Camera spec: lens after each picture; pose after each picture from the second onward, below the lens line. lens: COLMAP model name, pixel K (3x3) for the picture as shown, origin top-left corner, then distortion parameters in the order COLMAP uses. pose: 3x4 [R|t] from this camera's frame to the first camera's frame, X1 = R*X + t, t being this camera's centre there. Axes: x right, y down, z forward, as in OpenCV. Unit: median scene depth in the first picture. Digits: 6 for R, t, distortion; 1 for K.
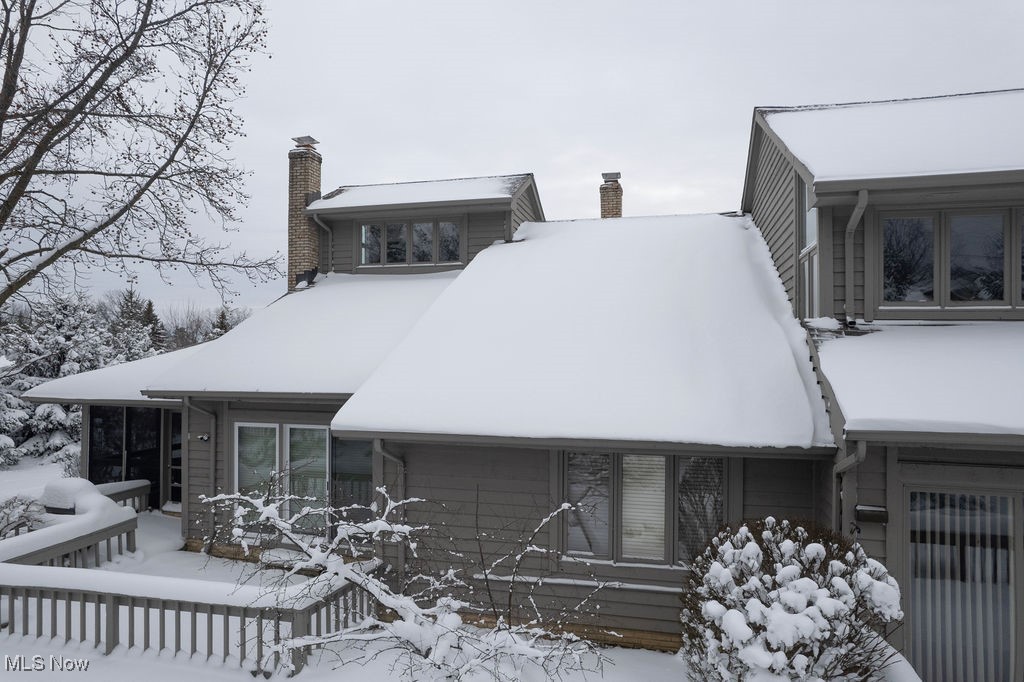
lens RADIAL K [[660.8, 0, 513.3], [0, 660.8, 362.1], [0, 0, 1]] dist [-0.035660, 0.002074]
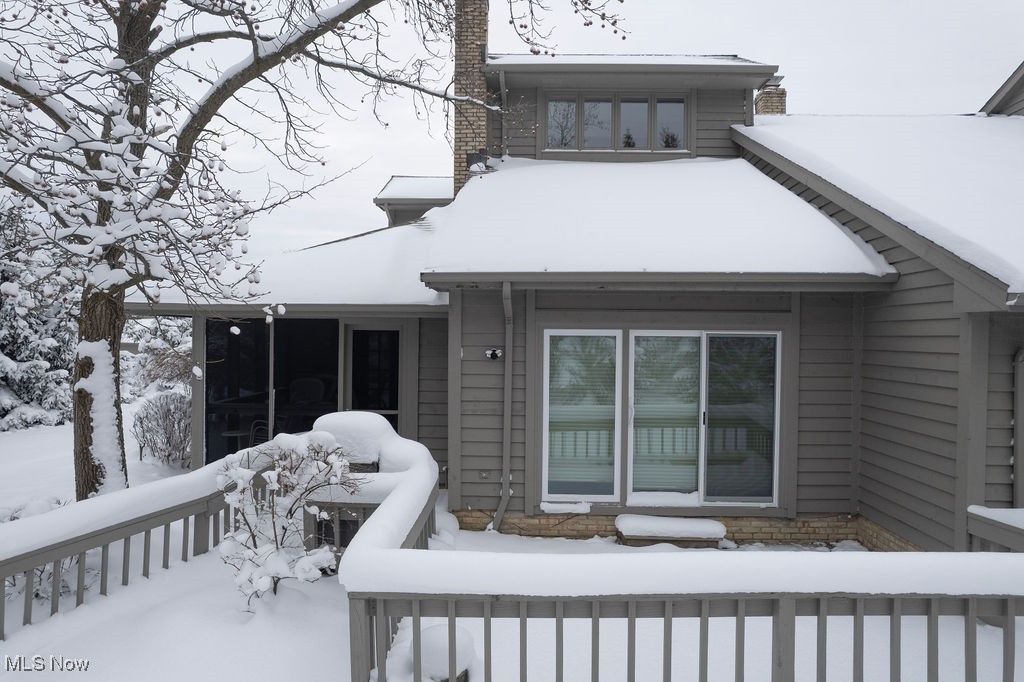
lens RADIAL K [[660.8, 0, 513.3], [0, 660.8, 362.1], [0, 0, 1]] dist [-0.035660, 0.002074]
pose [[0.975581, -0.001730, 0.219635, -0.600331], [-0.004560, 0.999594, 0.028127, 0.106060], [-0.219594, -0.028441, 0.975177, 0.362547]]
